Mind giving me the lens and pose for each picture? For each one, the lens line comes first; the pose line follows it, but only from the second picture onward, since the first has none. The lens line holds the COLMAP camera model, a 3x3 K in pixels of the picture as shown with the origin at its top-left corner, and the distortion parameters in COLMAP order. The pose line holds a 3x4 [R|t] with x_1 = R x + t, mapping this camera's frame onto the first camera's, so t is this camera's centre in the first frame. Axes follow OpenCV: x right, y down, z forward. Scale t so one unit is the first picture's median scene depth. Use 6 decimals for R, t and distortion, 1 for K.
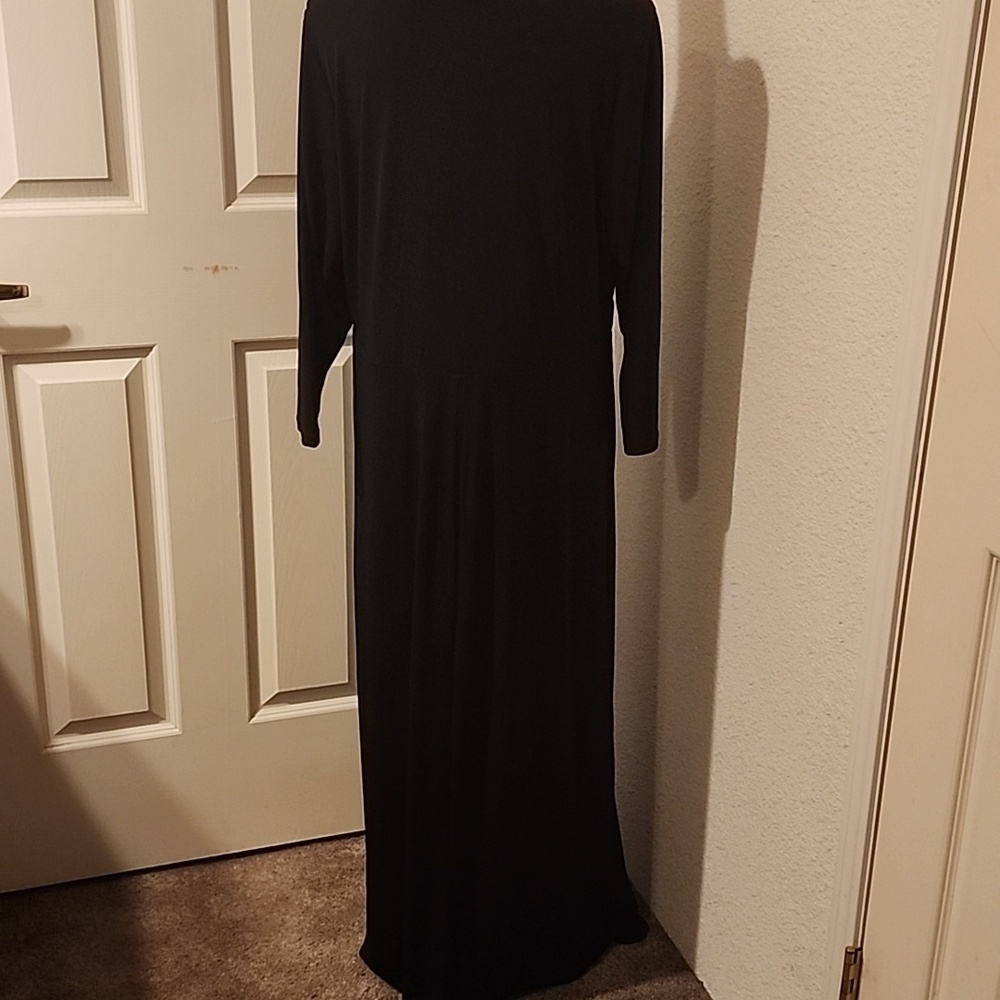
lens RADIAL K [[1413.7, 0, 492.2], [0, 1413.7, 508.7], [0, 0, 1]] dist [0.060335, 0.000000]
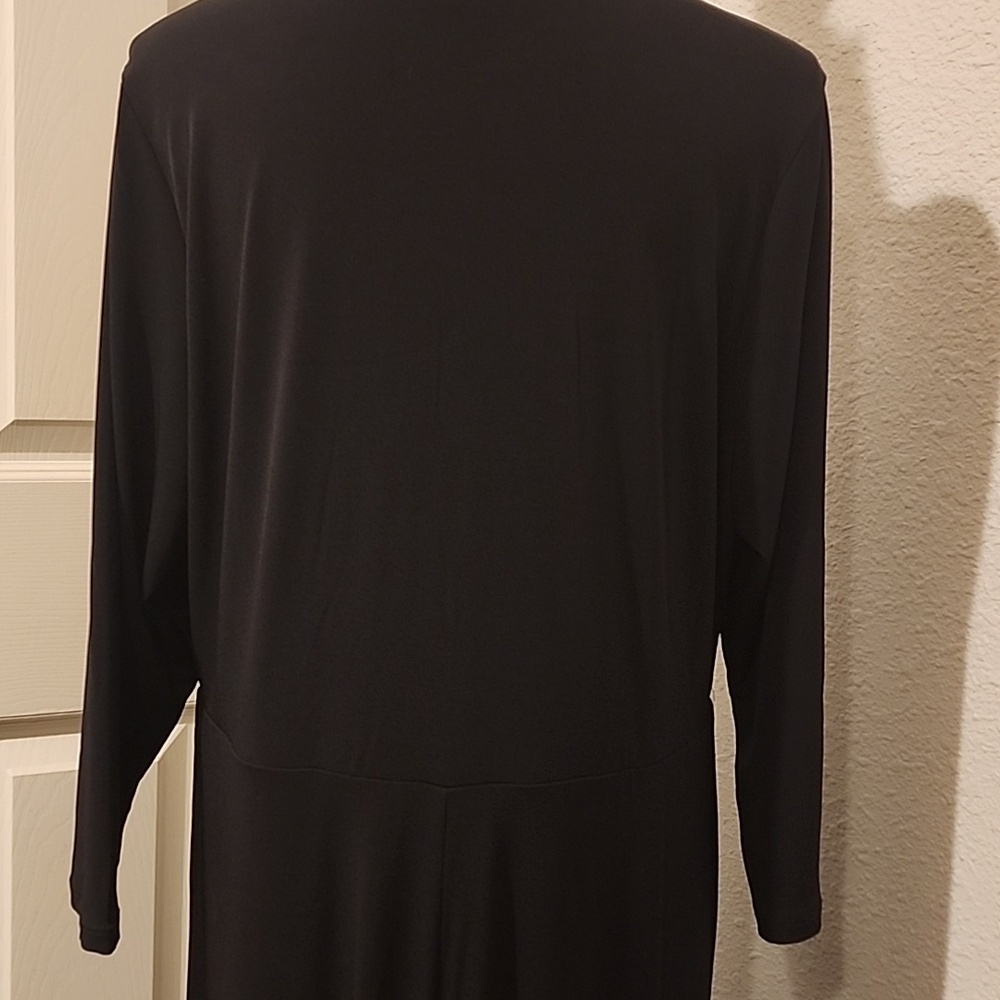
lens RADIAL K [[1413.7, 0, 499.9], [0, 1413.7, 508.4], [0, 0, 1]] dist [0.060335, 0.000000]
pose [[0.989497, 0.007158, 0.144378, -0.067176], [0.028523, 0.969470, -0.243547, -0.066032], [-0.141714, 0.245107, 0.959083, 0.501041]]
